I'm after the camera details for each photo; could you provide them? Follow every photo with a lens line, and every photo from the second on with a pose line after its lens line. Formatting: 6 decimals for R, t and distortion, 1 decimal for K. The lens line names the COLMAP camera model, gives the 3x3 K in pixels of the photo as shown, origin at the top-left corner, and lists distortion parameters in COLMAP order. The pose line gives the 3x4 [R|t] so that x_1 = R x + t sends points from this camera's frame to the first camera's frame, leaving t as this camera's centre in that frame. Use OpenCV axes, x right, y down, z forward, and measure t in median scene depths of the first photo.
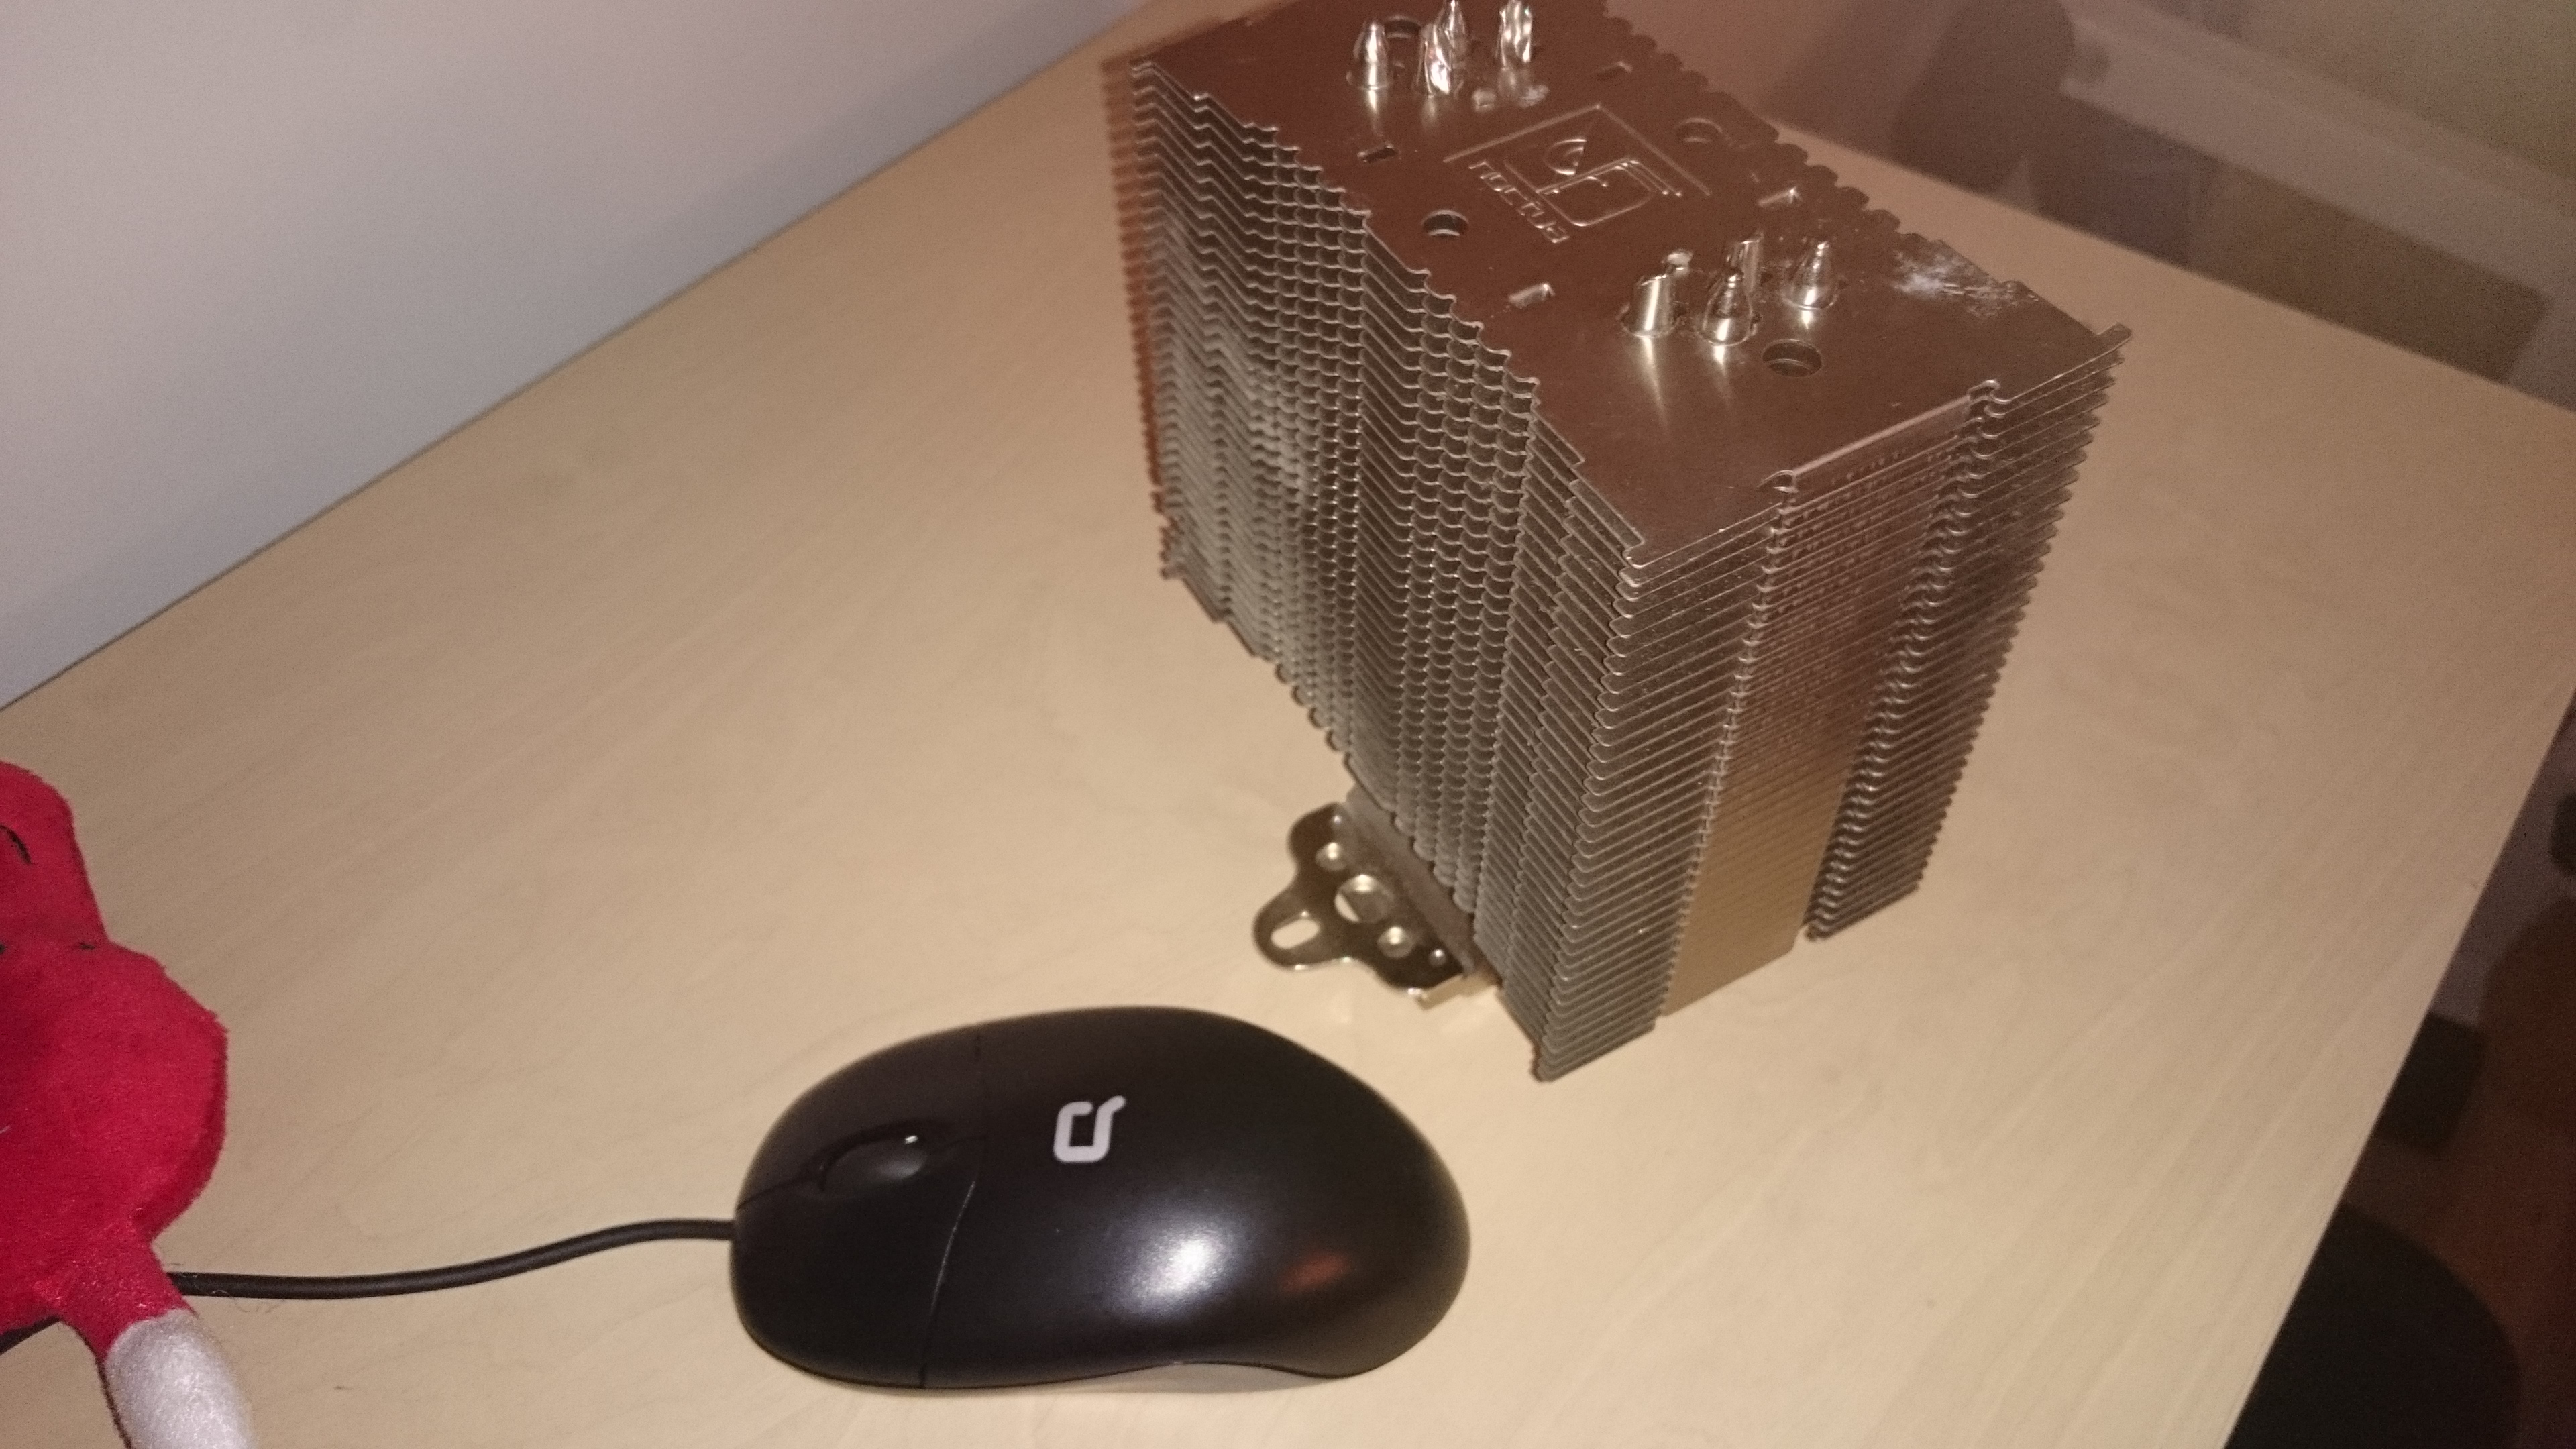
lens RADIAL K [[2007.0, 0, 1288.0], [0, 2007.0, 724.5], [0, 0, 1]] dist [0.018085, -0.001371]
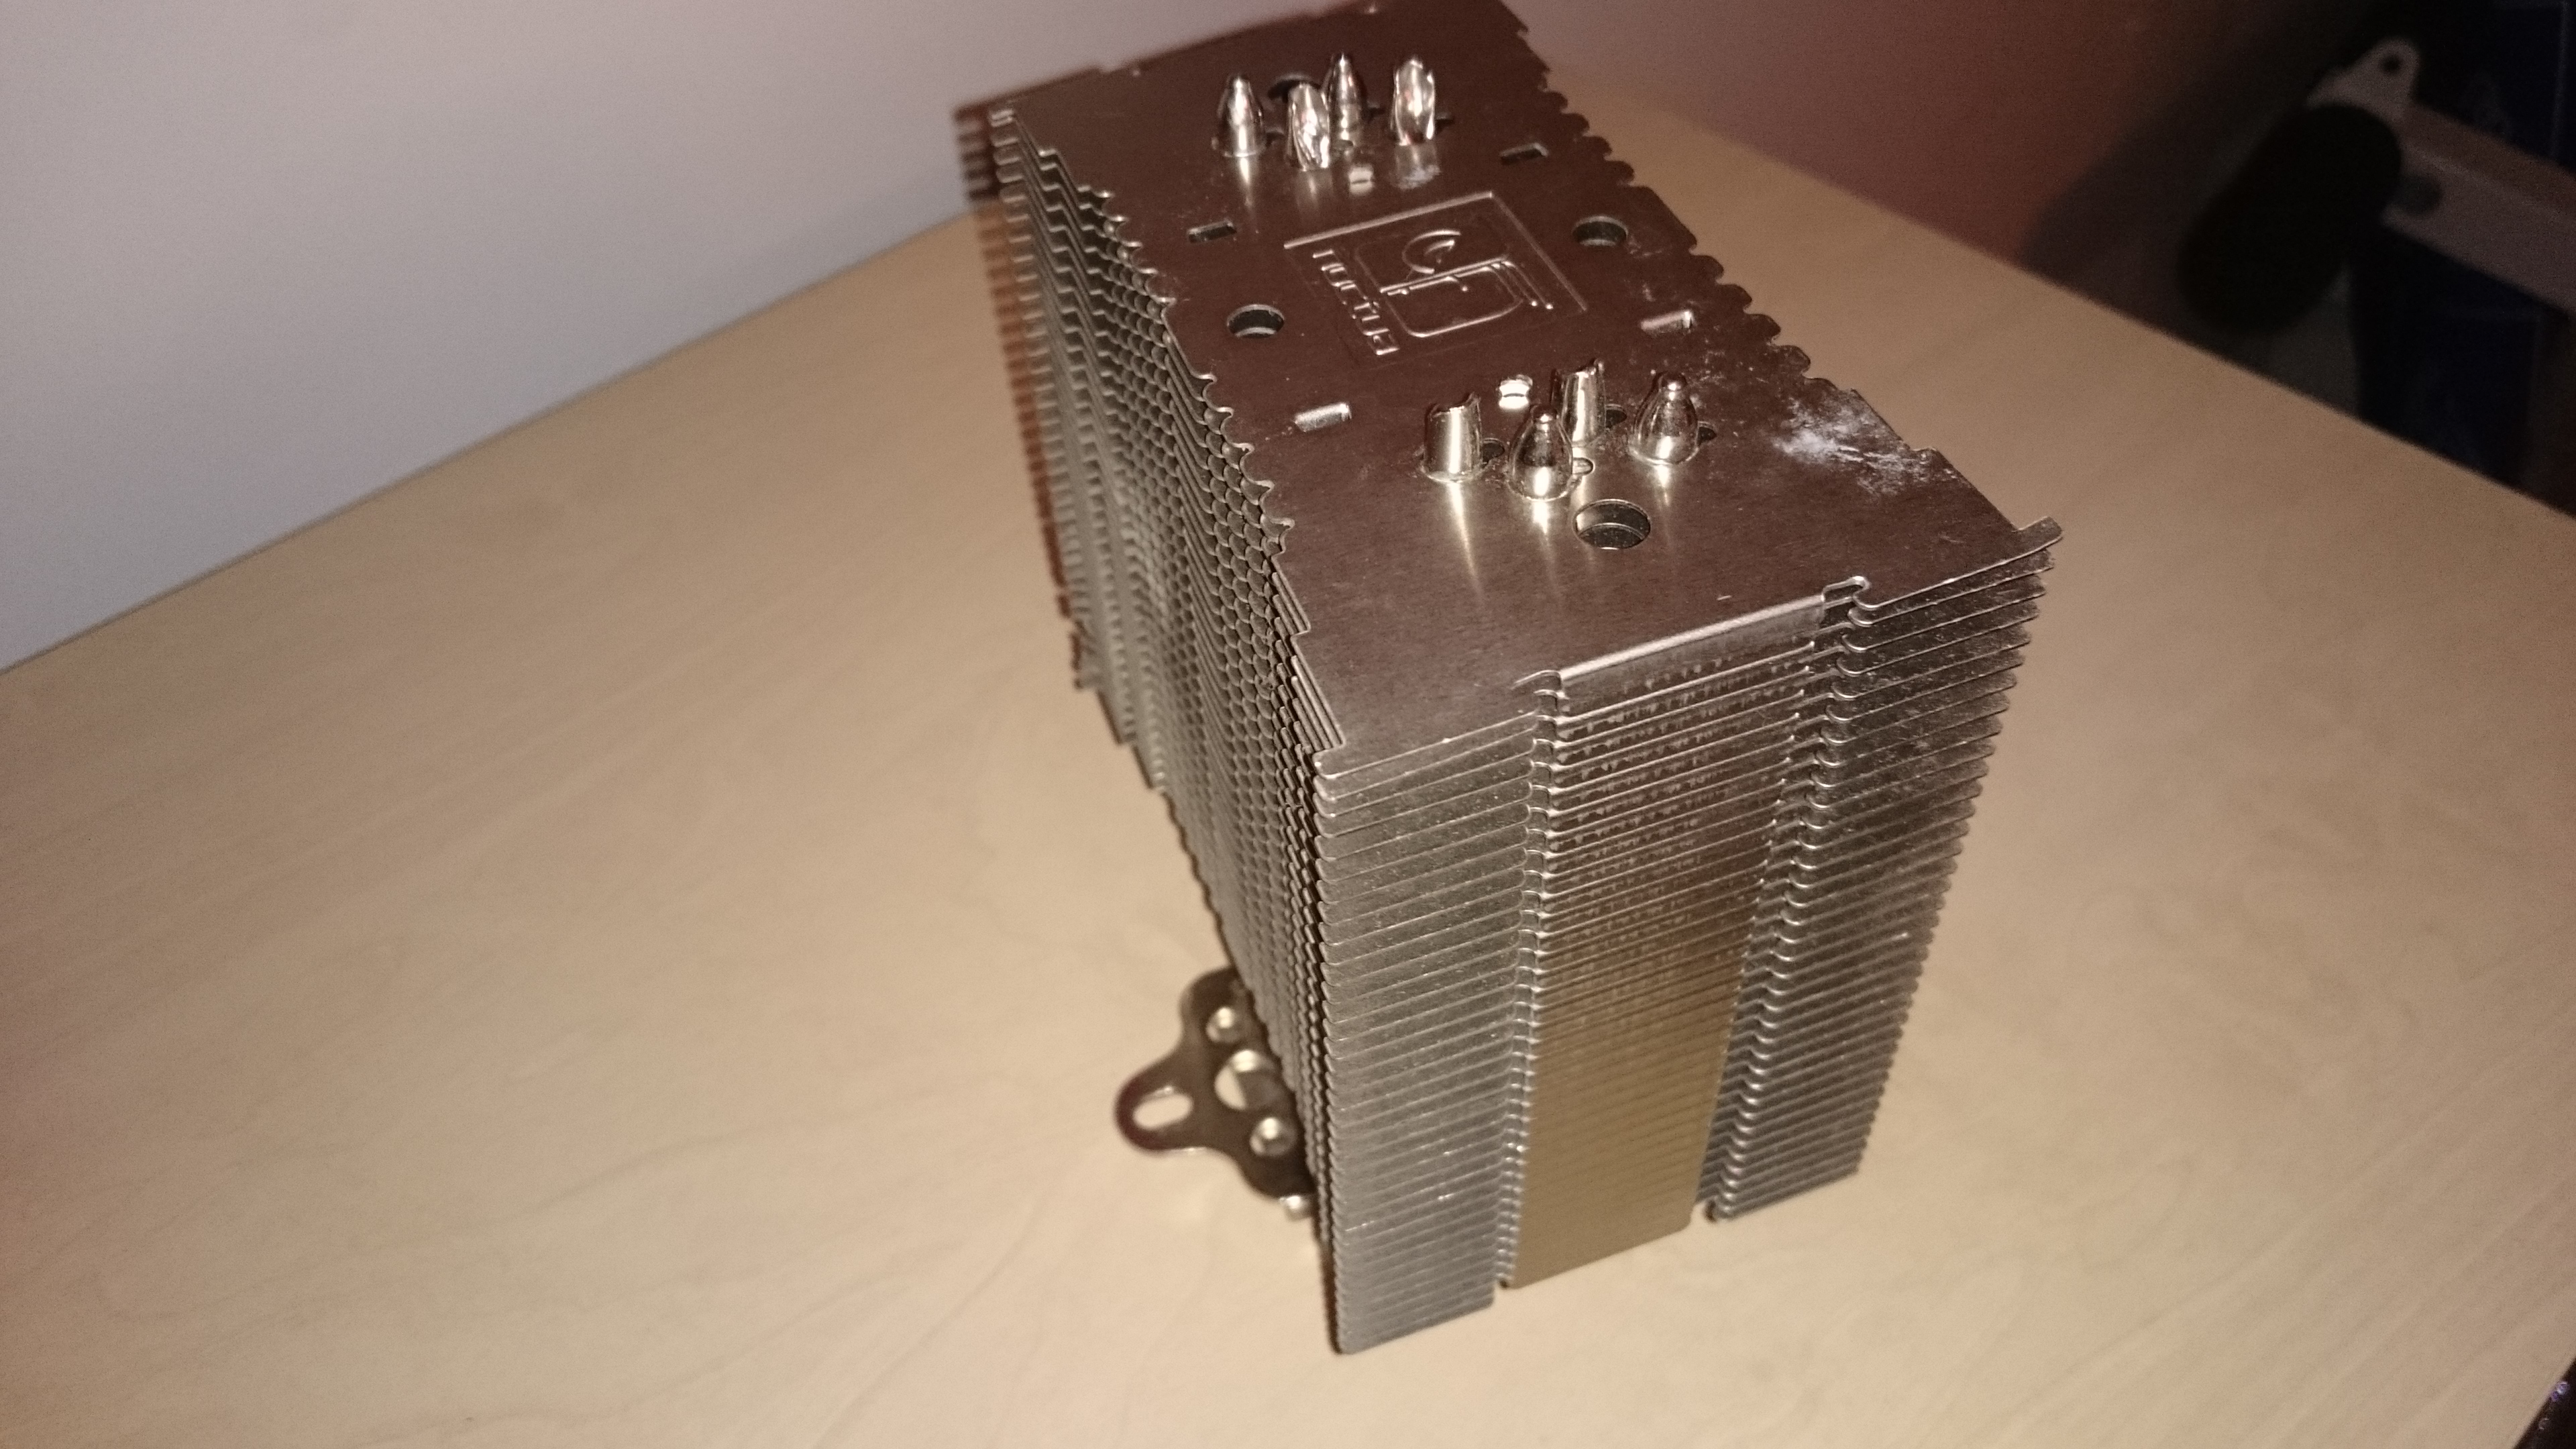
lens RADIAL K [[2007.0, 0, 1288.0], [0, 2007.0, 724.5], [0, 0, 1]] dist [0.018085, -0.001371]
pose [[0.984296, 0.104324, -0.142403, 0.222541], [-0.108774, 0.993781, -0.023808, -0.065083], [0.139034, 0.038924, 0.989522, 0.188251]]
